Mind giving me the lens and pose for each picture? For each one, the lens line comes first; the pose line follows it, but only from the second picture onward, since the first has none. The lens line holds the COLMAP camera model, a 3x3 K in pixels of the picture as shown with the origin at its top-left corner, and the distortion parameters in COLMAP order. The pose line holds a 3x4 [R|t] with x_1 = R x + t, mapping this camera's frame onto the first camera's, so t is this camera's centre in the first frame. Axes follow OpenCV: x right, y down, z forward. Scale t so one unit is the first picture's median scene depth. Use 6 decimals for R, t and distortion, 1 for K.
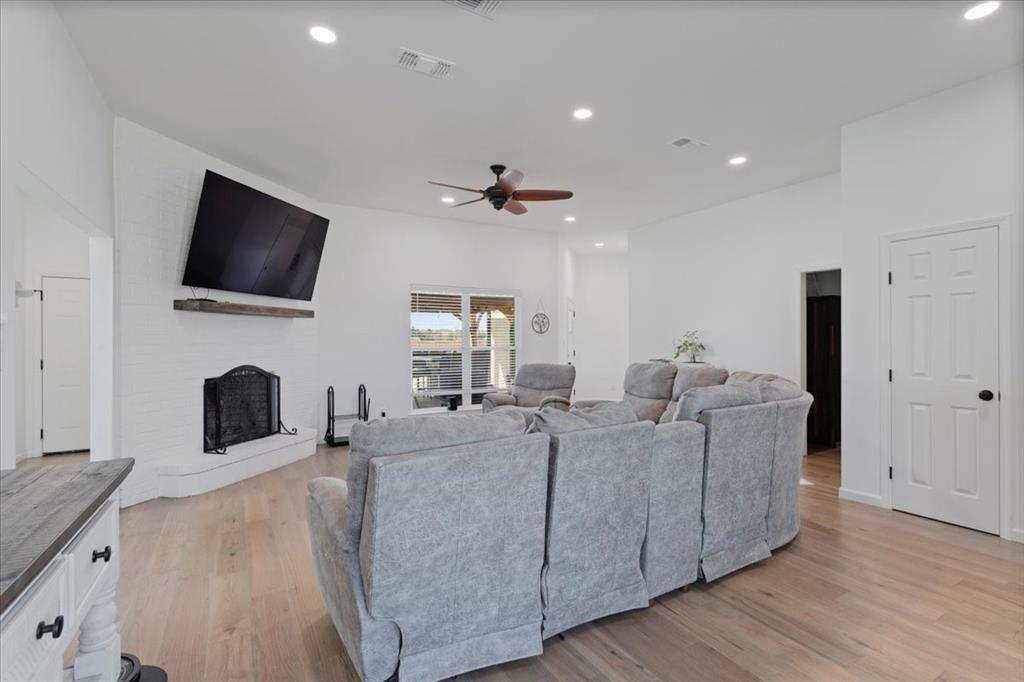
lens RADIAL K [[481.6, 0, 523.0], [0, 481.6, 341.2], [0, 0, 1]] dist [-0.002939, -0.000091]
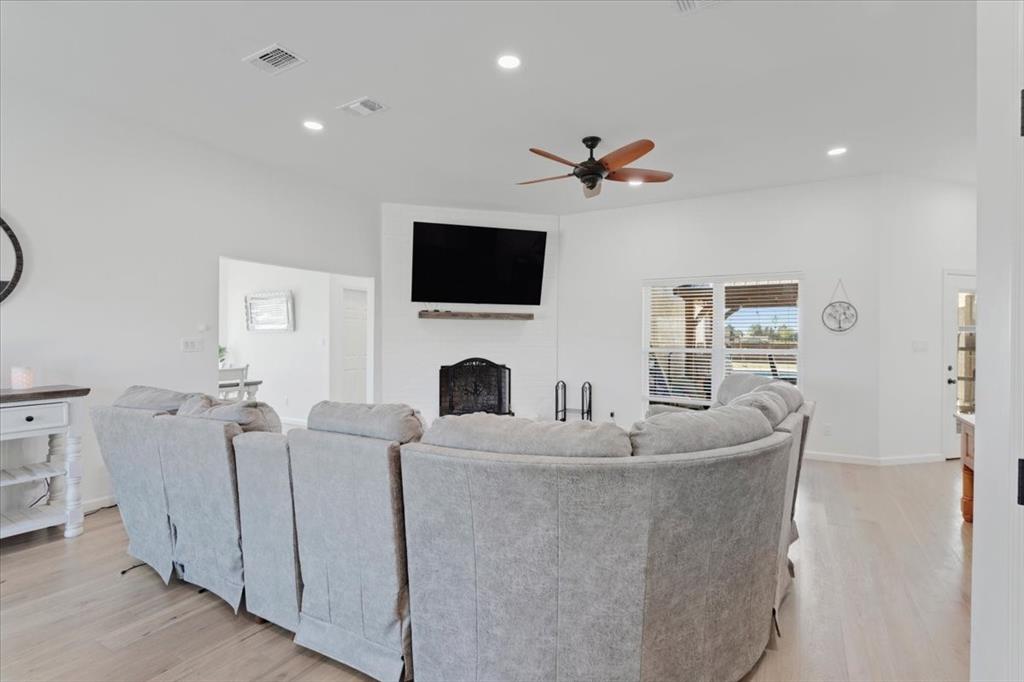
lens RADIAL K [[481.6, 0, 523.0], [0, 481.6, 341.2], [0, 0, 1]] dist [-0.002939, -0.000091]
pose [[0.483168, 0.007840, -0.875493, 0.586956], [-0.010102, 0.999943, 0.003379, -0.001274], [0.875469, 0.007211, 0.483220, 0.438799]]
